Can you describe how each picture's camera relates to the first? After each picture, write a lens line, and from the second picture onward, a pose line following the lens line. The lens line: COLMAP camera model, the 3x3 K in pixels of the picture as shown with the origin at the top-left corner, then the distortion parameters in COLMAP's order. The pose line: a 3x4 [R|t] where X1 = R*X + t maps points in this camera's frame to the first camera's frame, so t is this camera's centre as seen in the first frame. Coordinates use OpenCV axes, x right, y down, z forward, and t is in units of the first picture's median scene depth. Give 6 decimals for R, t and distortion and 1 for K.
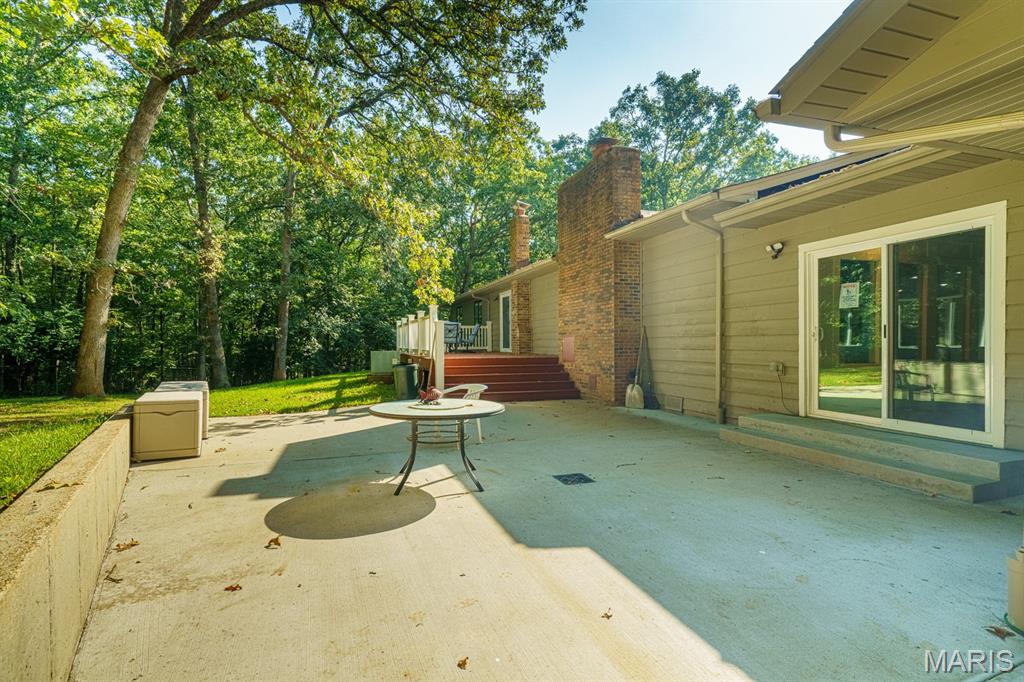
lens RADIAL K [[476.0, 0, 497.2], [0, 476.0, 340.6], [0, 0, 1]] dist [-0.001848, -0.000180]
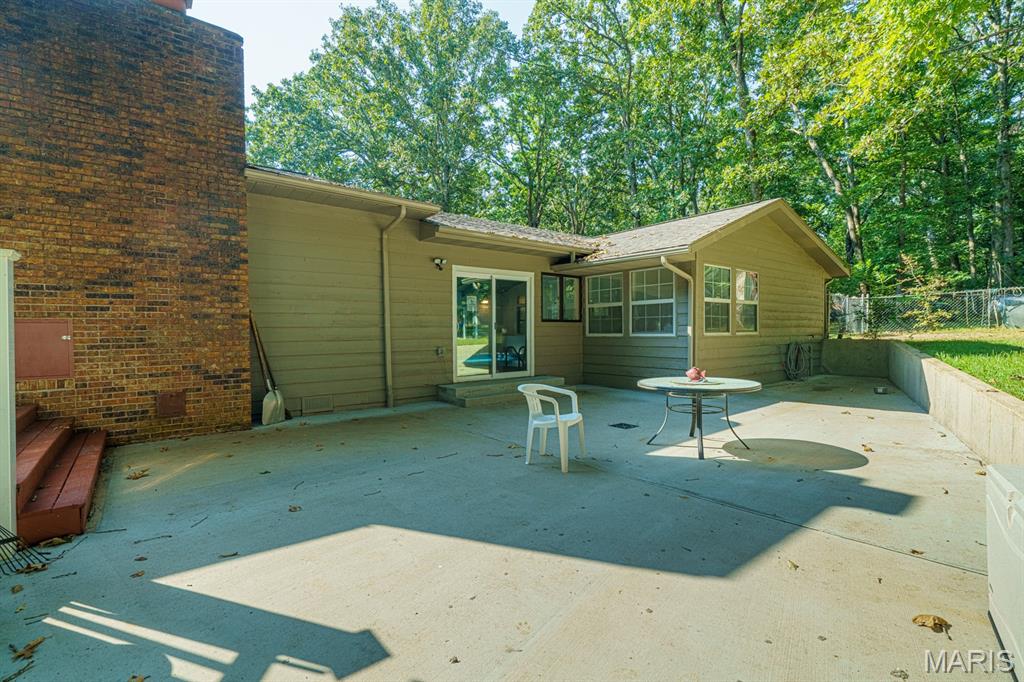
lens RADIAL K [[476.0, 0, 497.2], [0, 476.0, 340.6], [0, 0, 1]] dist [-0.001848, -0.000180]
pose [[-0.342622, -0.011311, 0.939405, -0.735526], [0.009363, 0.999837, 0.015454, 0.008683], [-0.939427, 0.014091, -0.342460, 1.299837]]
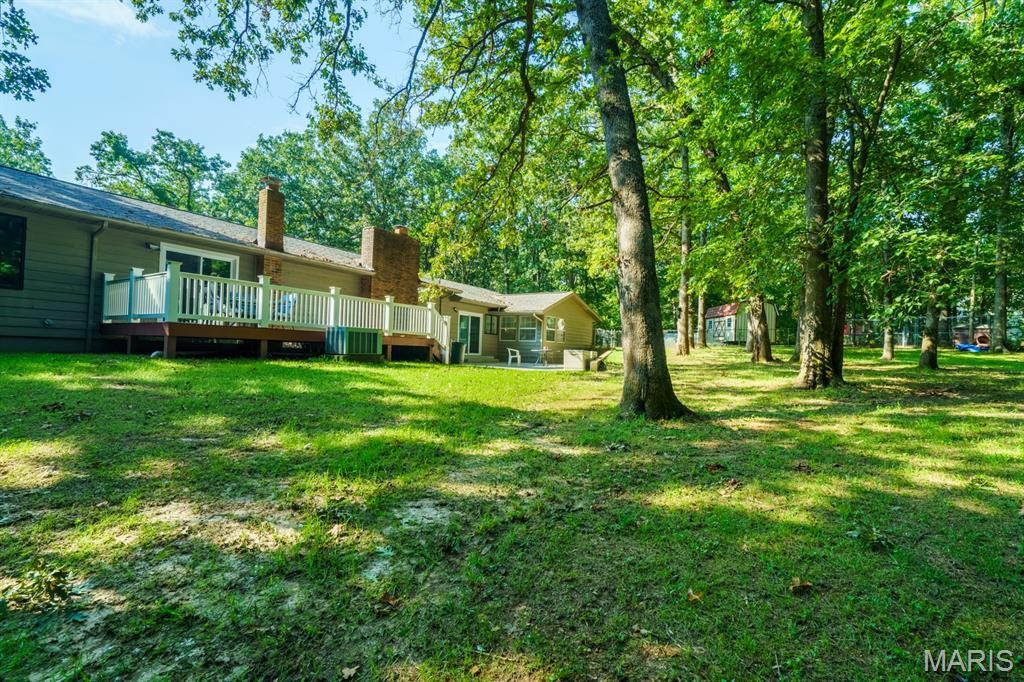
lens RADIAL K [[476.0, 0, 497.2], [0, 476.0, 340.6], [0, 0, 1]] dist [-0.001848, -0.000180]
pose [[-0.620685, 0.000776, 0.784060, -2.371464], [-0.030809, 0.999203, -0.025378, 0.119473], [-0.783454, -0.039908, -0.620166, 2.913522]]
